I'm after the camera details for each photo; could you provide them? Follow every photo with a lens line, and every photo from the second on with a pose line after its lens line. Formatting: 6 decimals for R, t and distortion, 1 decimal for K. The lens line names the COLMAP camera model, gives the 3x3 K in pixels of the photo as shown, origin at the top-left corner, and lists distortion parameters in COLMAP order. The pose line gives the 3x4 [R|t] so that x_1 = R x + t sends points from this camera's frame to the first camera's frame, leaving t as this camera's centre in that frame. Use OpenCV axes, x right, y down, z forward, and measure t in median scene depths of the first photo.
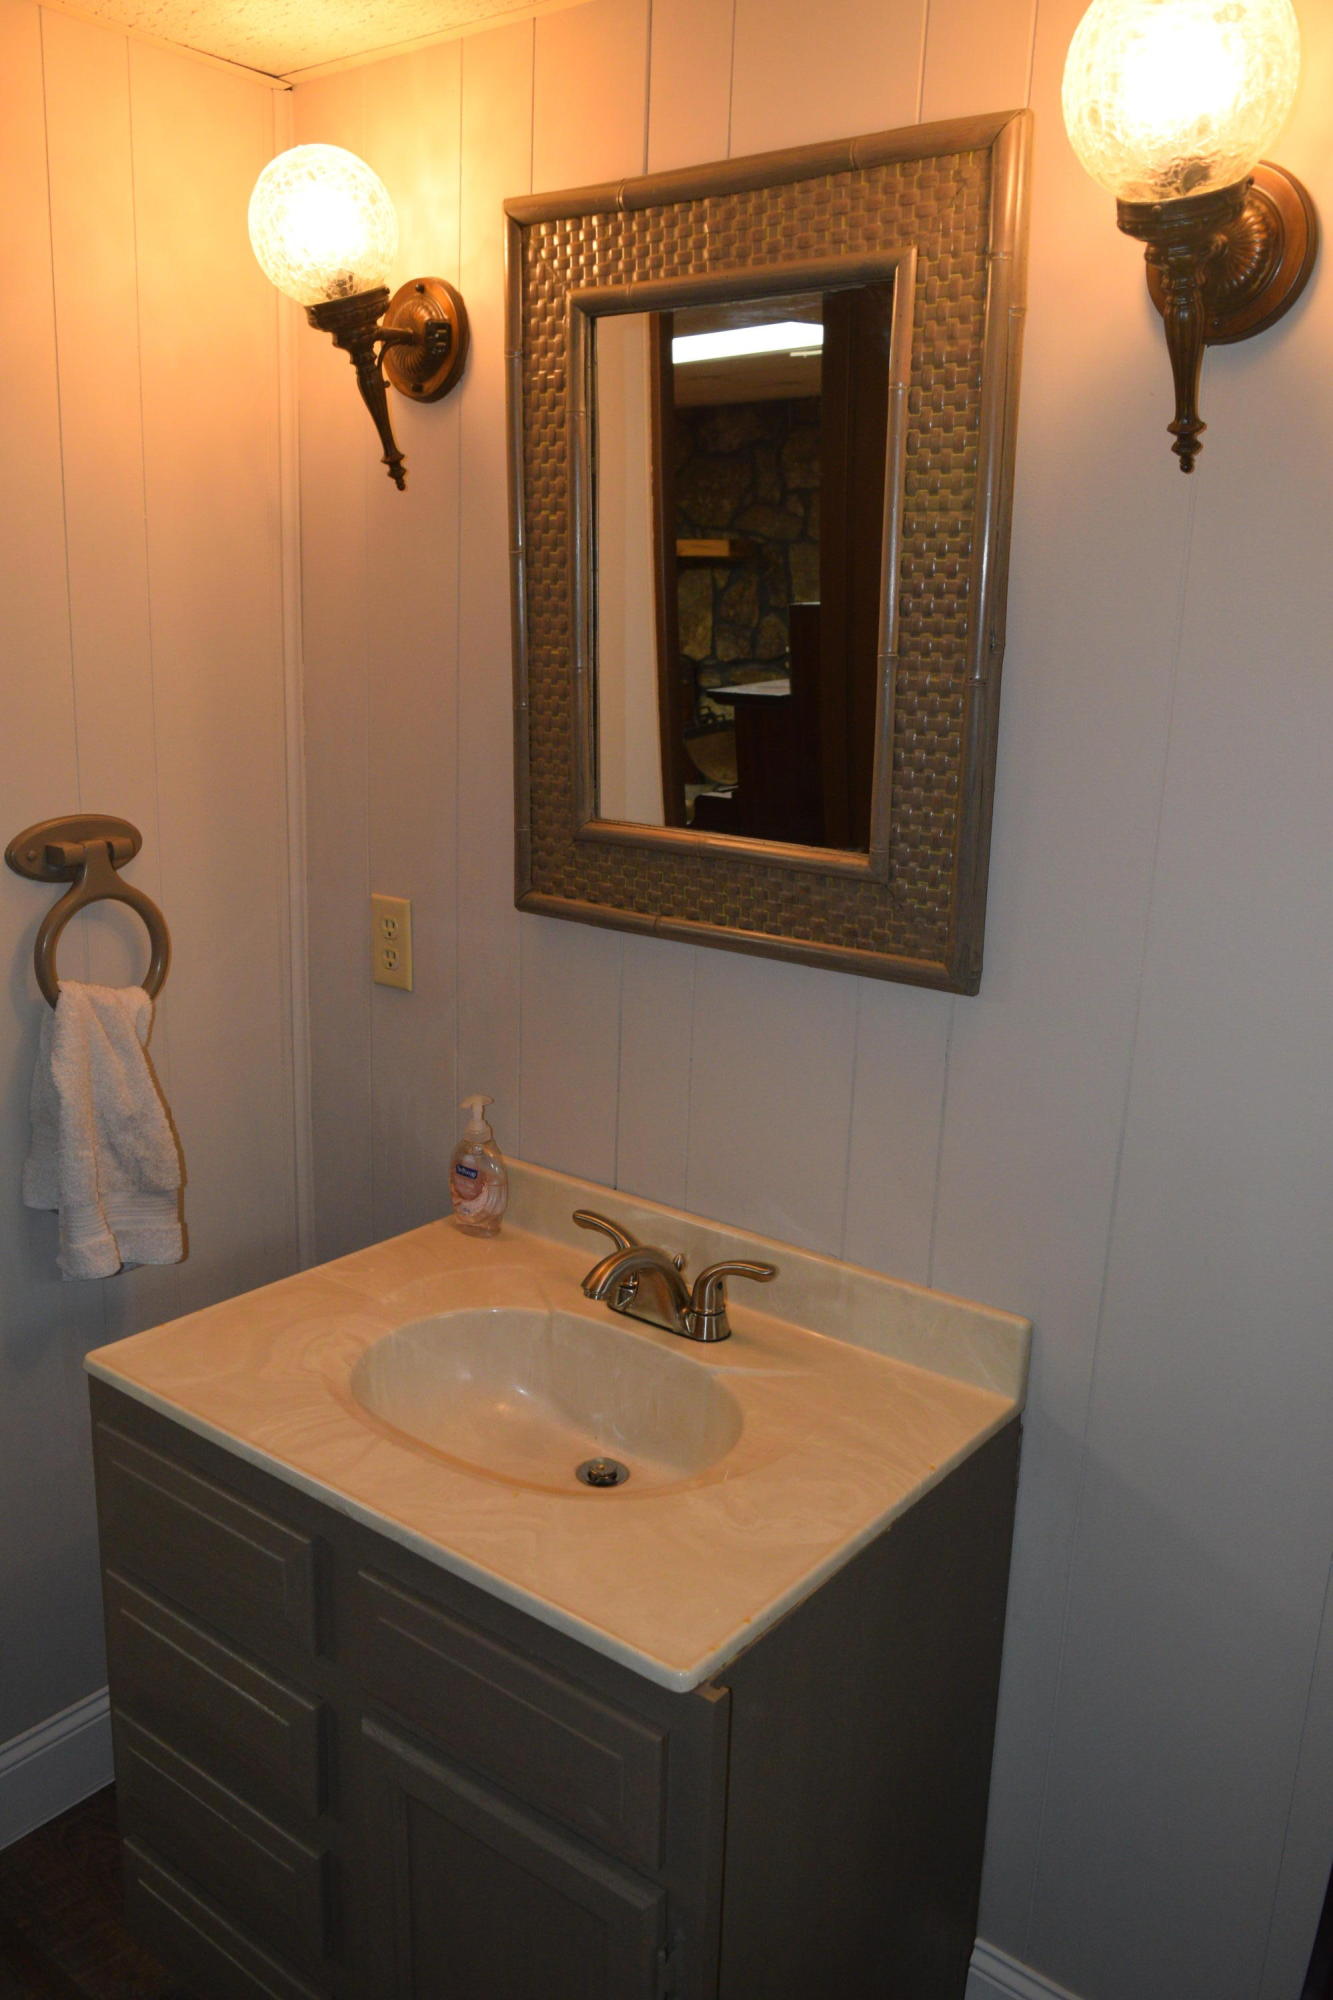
lens RADIAL K [[1650.7, 0, 666.5], [0, 1650.7, 1000.0], [0, 0, 1]] dist [-0.008114, 0.003109]
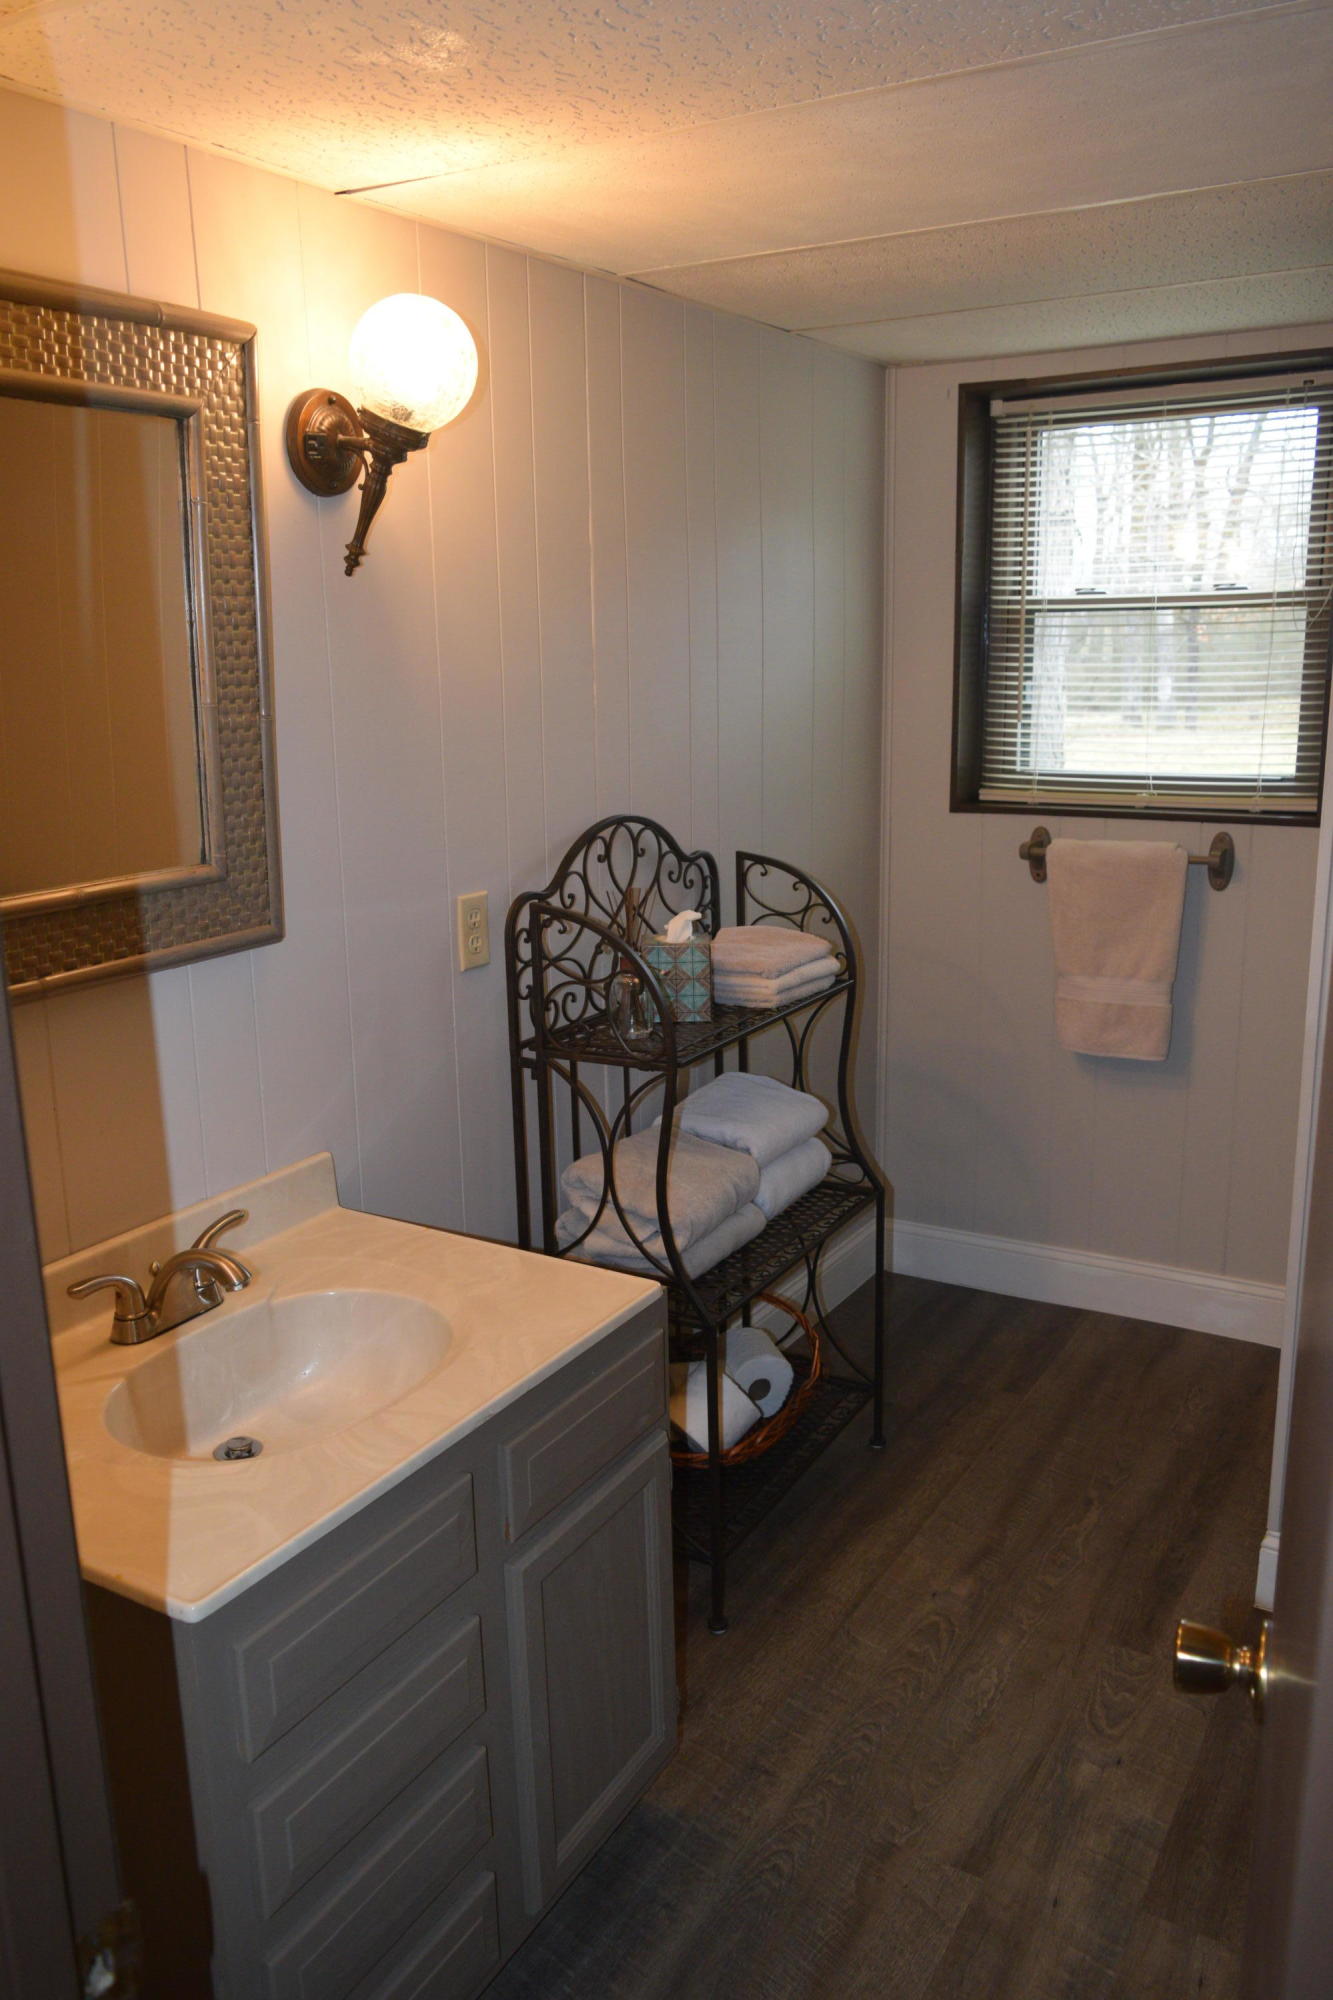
lens RADIAL K [[1548.7, 0, 666.5], [0, 1548.7, 1000.0], [0, 0, 1]] dist [-0.021080, 0.009956]
pose [[-0.156774, -0.242063, 0.957511, -1.118929], [0.249103, 0.928464, 0.275505, -0.233712], [-0.955704, 0.281711, -0.085261, 0.808466]]
